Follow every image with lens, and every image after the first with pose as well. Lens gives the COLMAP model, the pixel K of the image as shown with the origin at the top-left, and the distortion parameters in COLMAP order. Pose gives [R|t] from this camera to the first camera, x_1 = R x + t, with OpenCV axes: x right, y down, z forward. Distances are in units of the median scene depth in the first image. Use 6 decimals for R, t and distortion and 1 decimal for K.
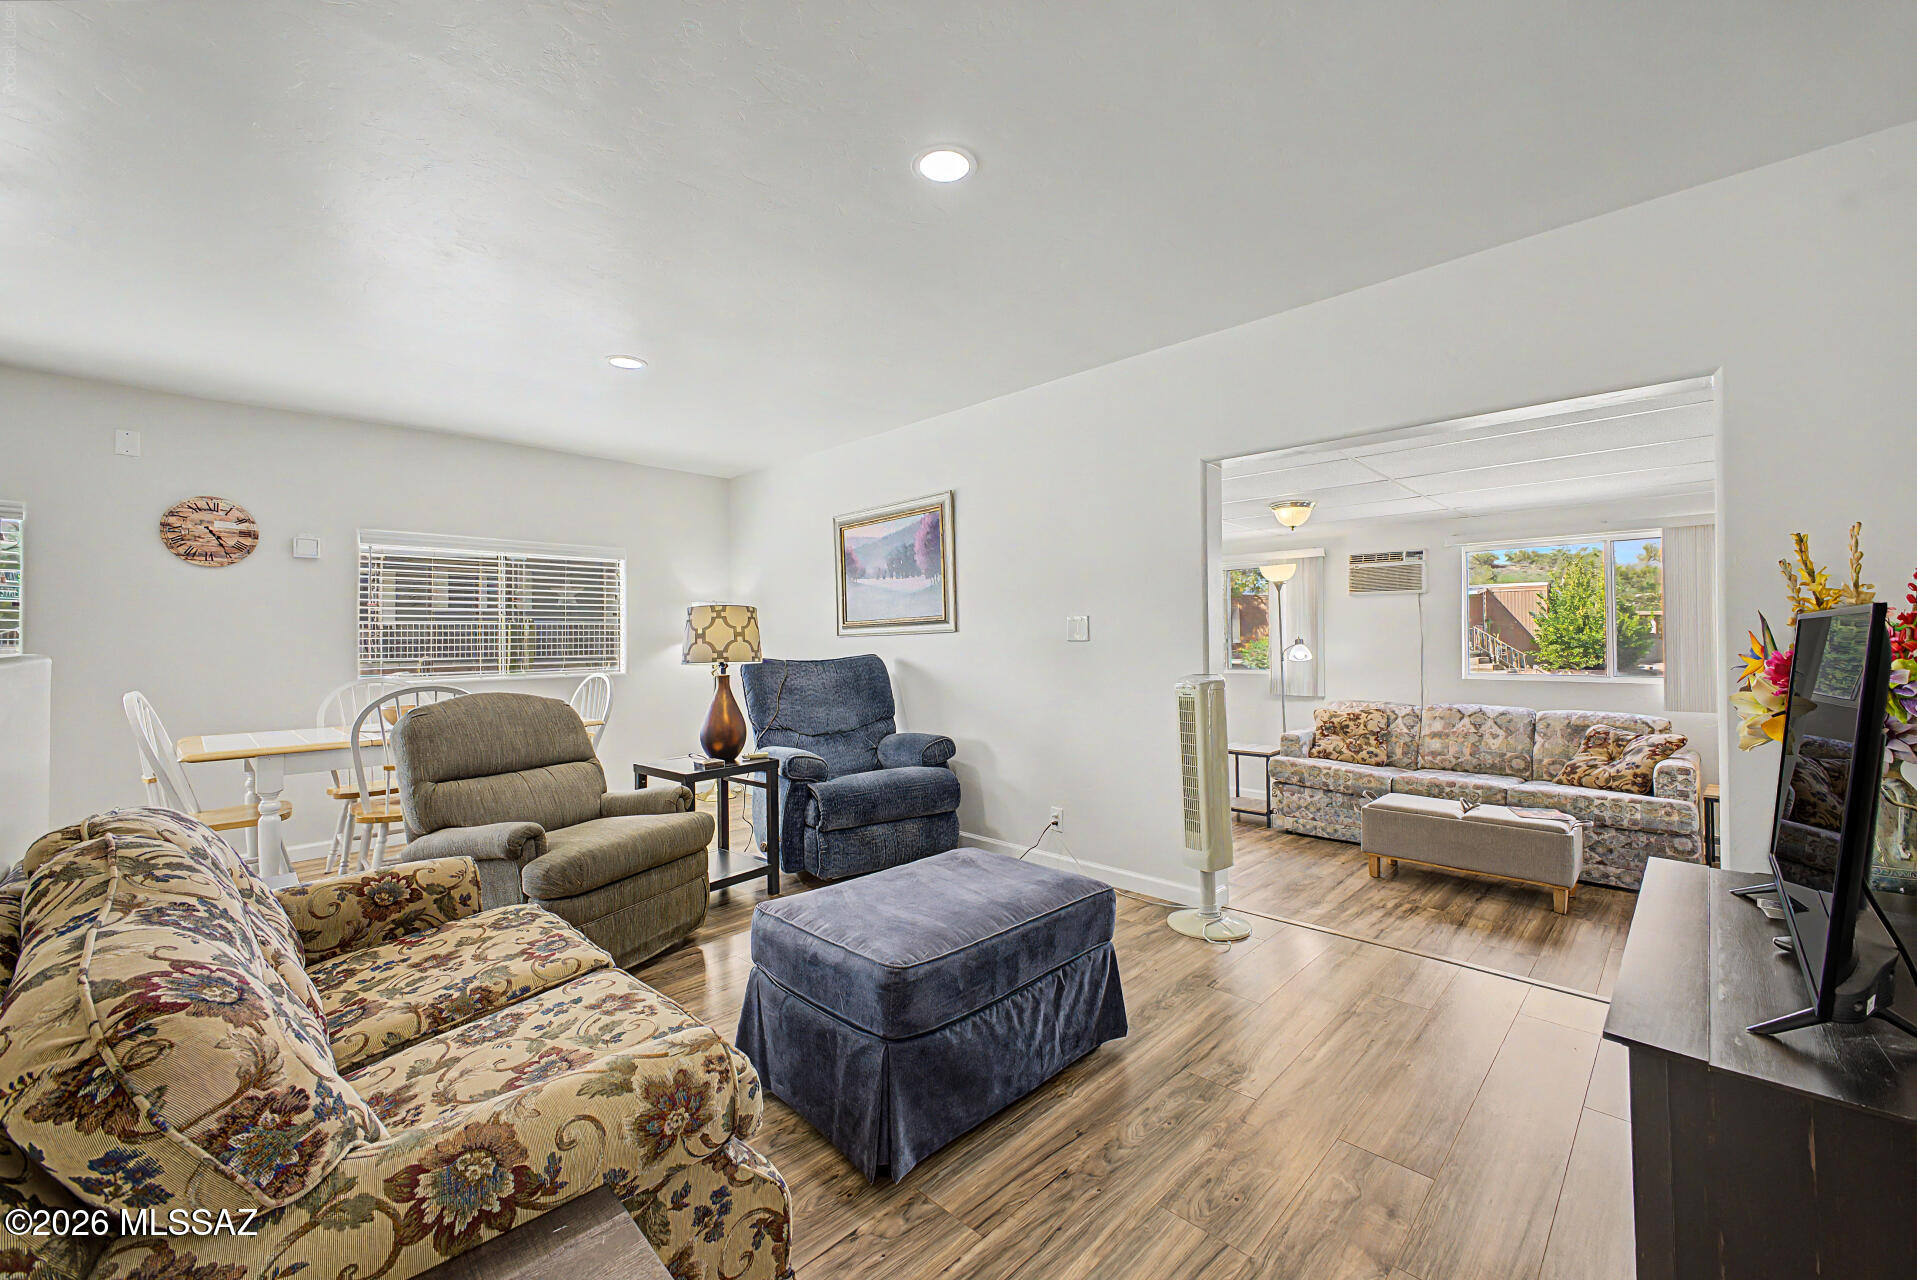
lens RADIAL K [[759.3, 0, 969.9], [0, 759.3, 624.6], [0, 0, 1]] dist [0.020139, -0.004075]
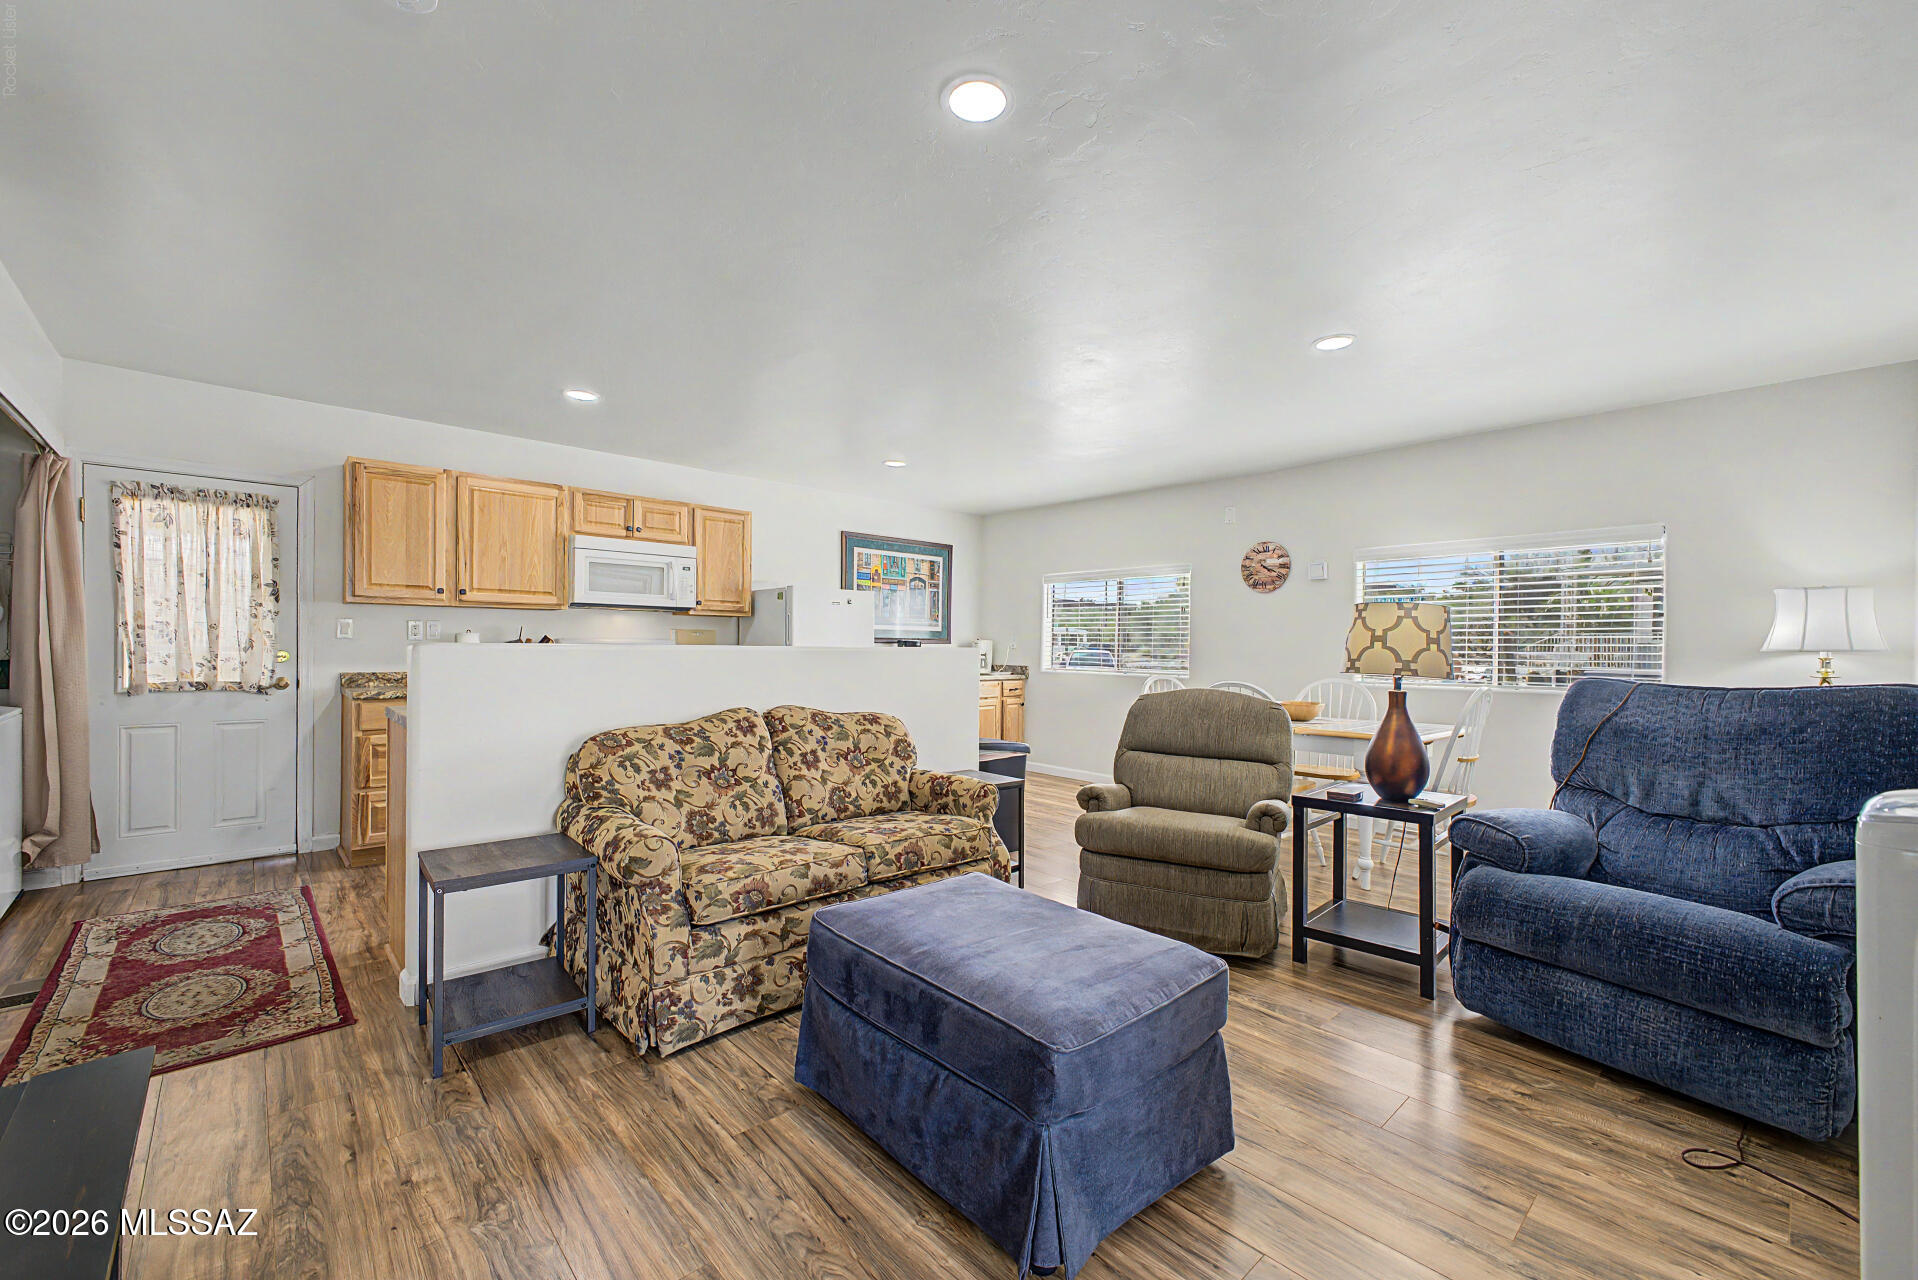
lens RADIAL K [[759.7, 0, 947.6], [0, 759.7, 651.4], [0, 0, 1]] dist [0.020139, -0.004075]
pose [[-0.064986, 0.013365, -0.997797, 0.377980], [0.007989, 0.999885, 0.012873, 0.008787], [0.997854, -0.007135, -0.065085, 0.453497]]
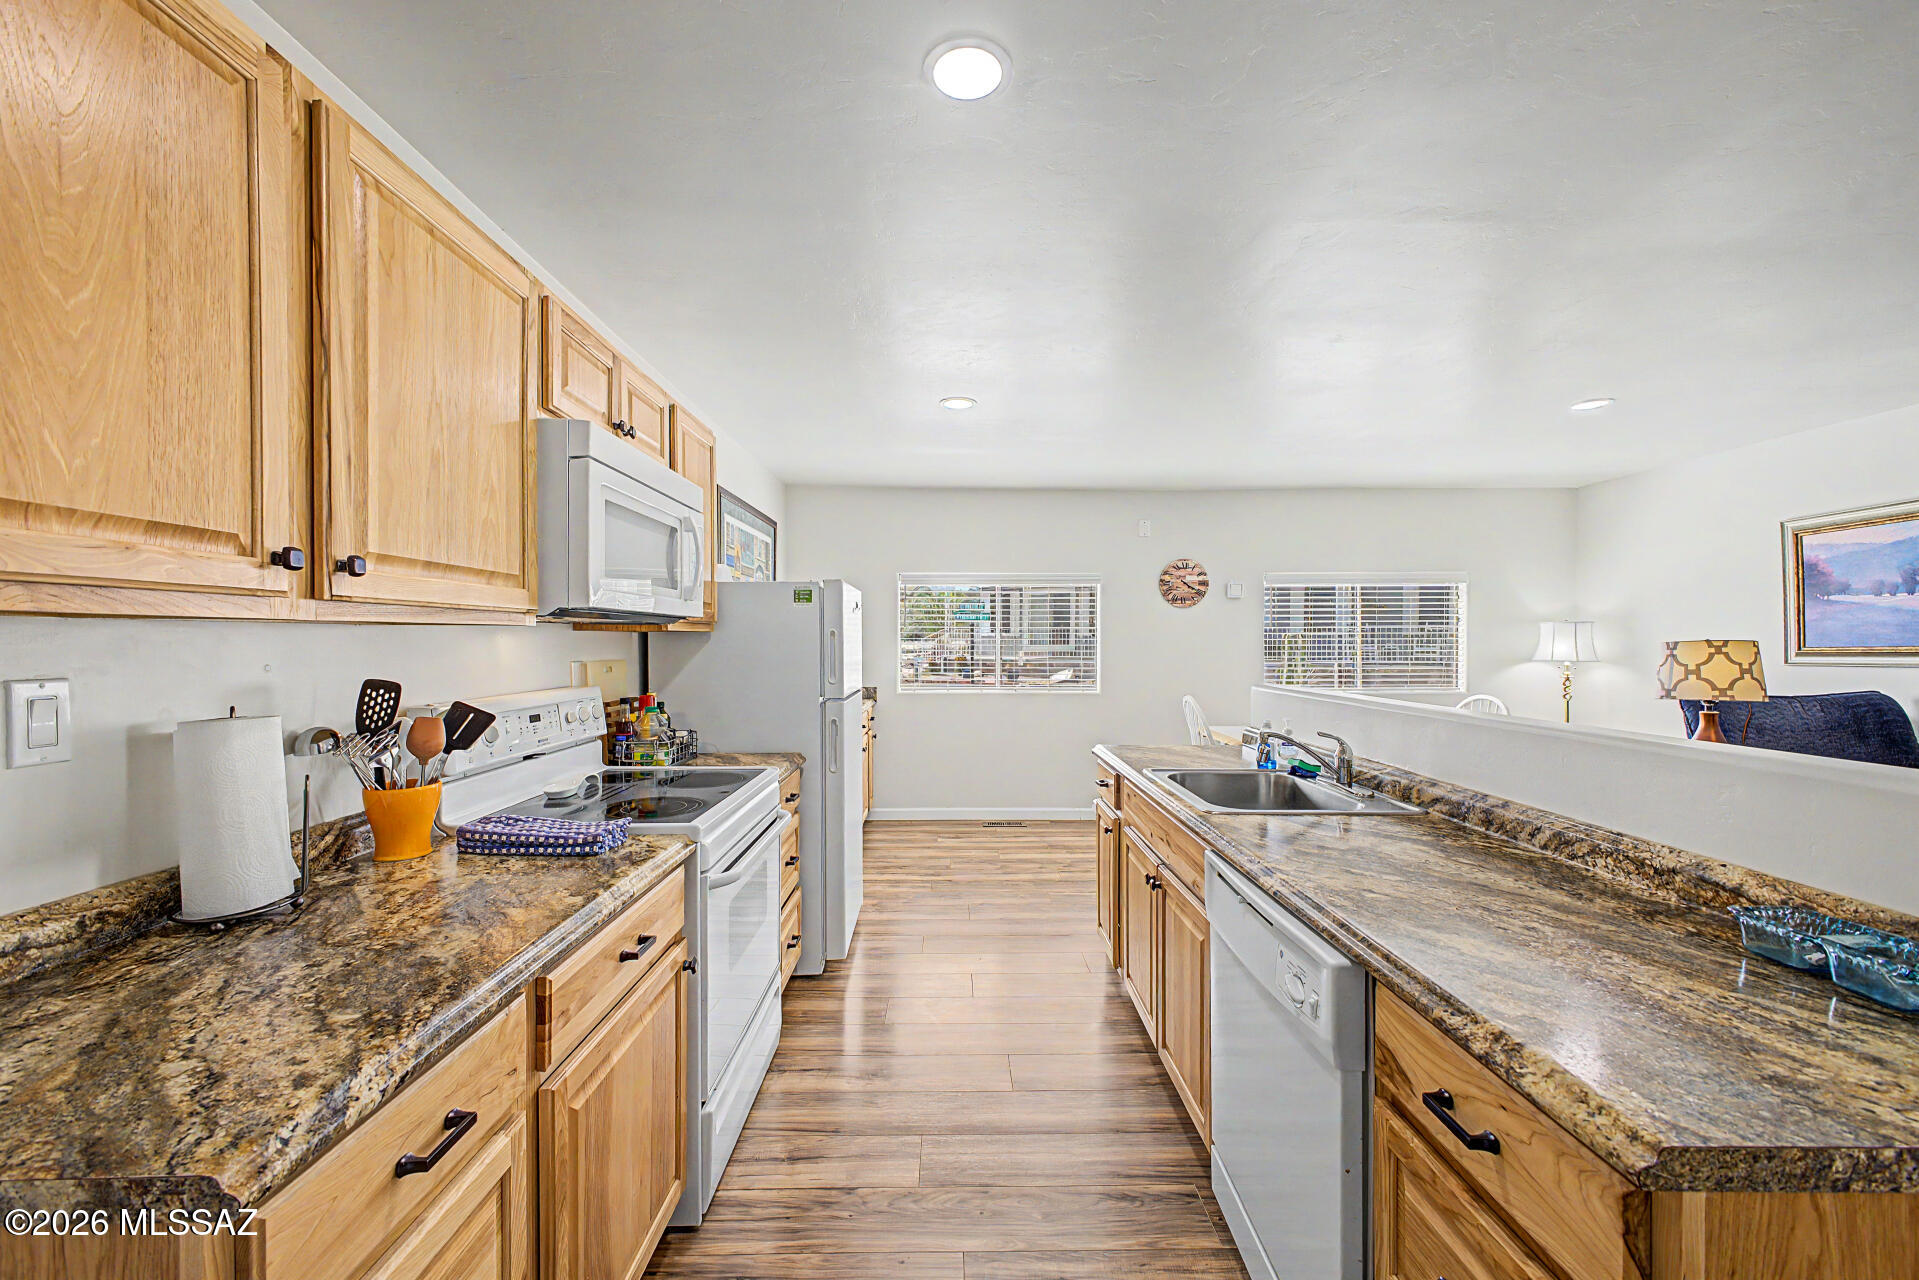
lens RADIAL K [[760.1, 0, 963.8], [0, 760.1, 644.7], [0, 0, 1]] dist [0.020139, -0.004075]
pose [[0.704390, 0.012160, -0.709709, -0.232505], [0.007230, 0.999678, 0.024303, -0.037978], [0.709776, -0.022250, 0.704076, -0.256710]]
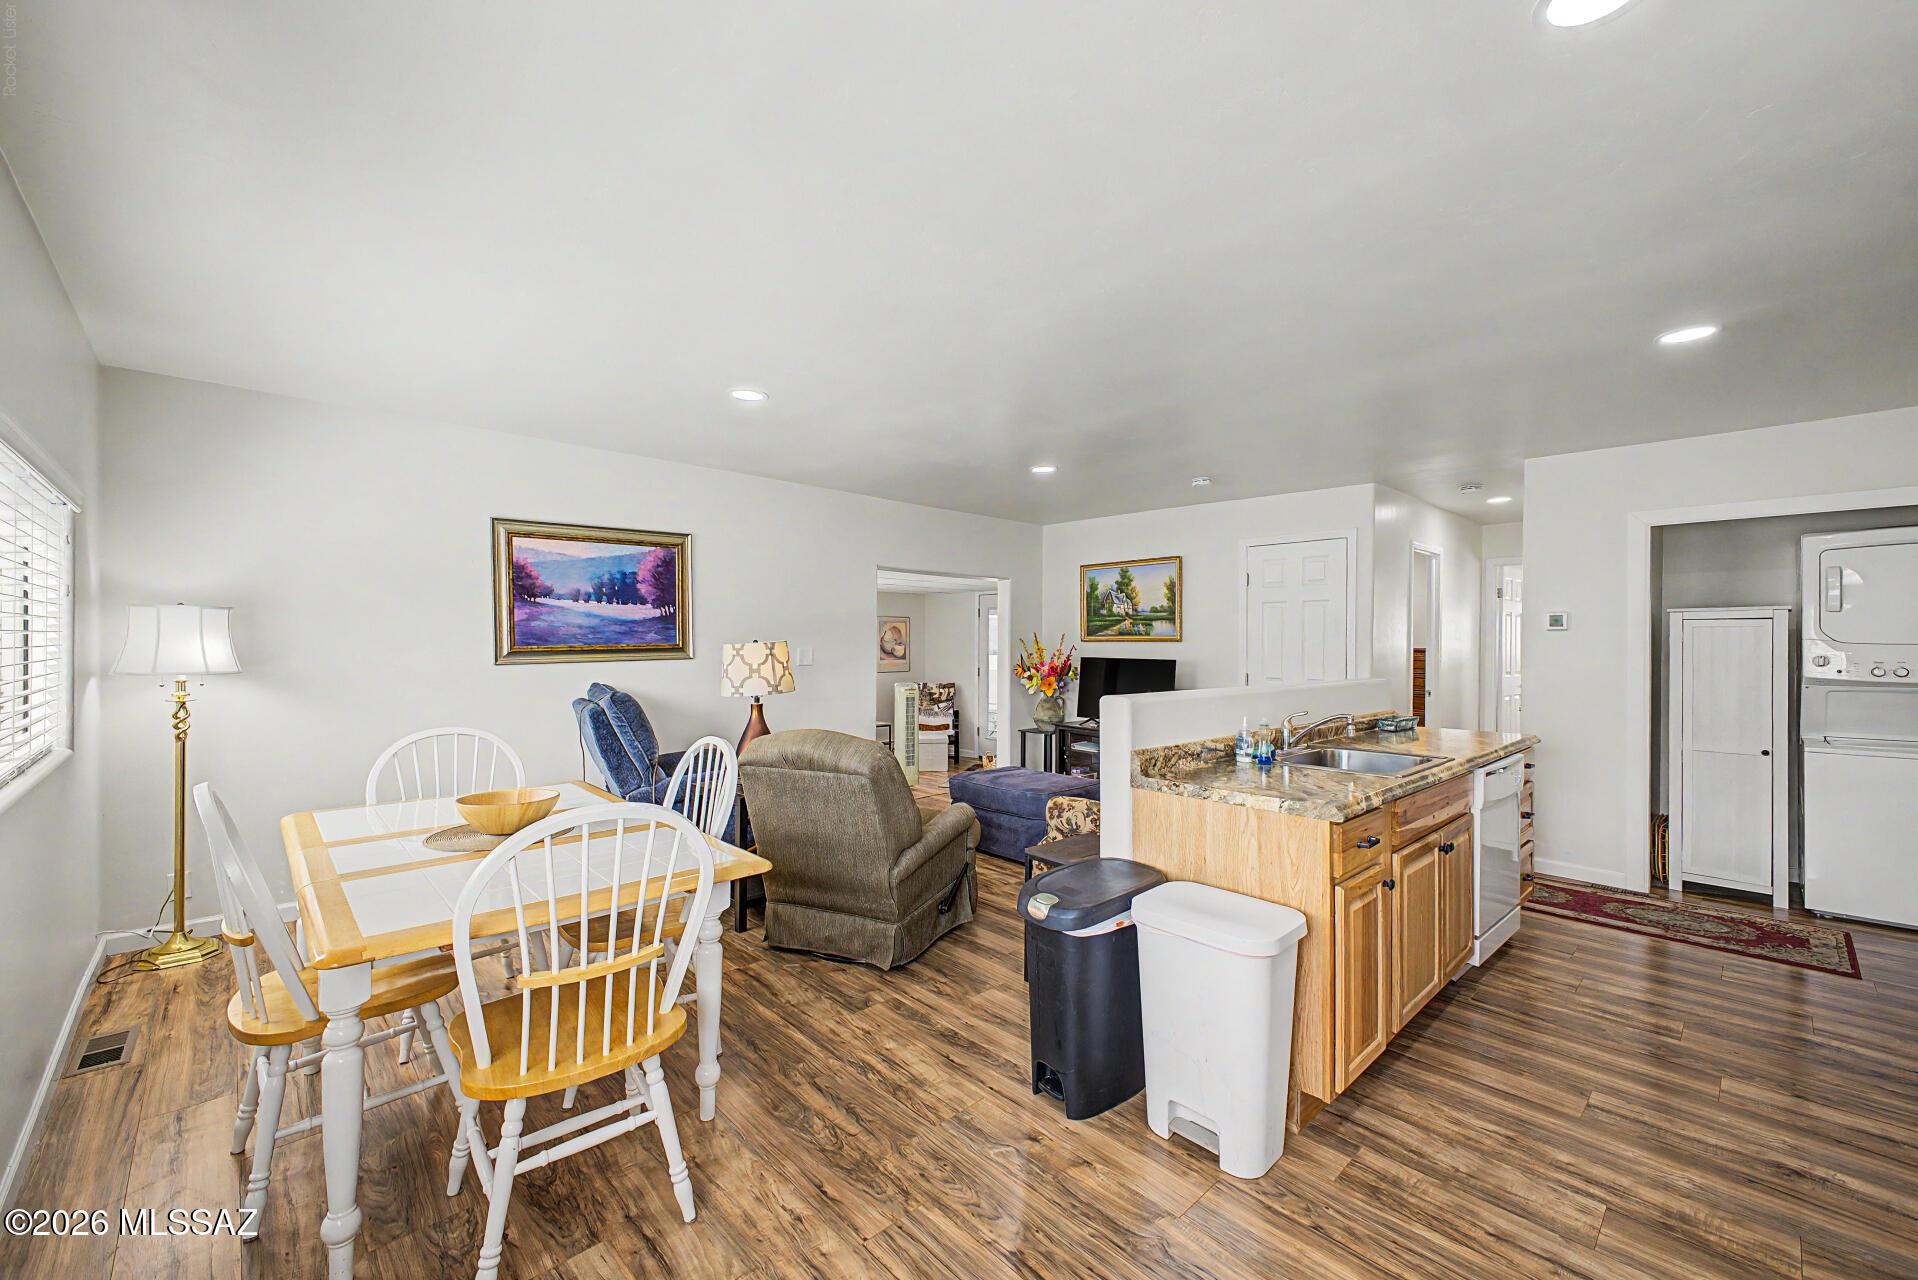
lens RADIAL K [[759.7, 0, 959.6], [0, 759.7, 652.1], [0, 0, 1]] dist [0.020139, -0.004075]
pose [[0.045975, -0.004942, 0.998930, -1.096264], [-0.024956, 0.999670, 0.006095, -0.016598], [-0.998631, -0.025210, 0.045837, 0.520287]]
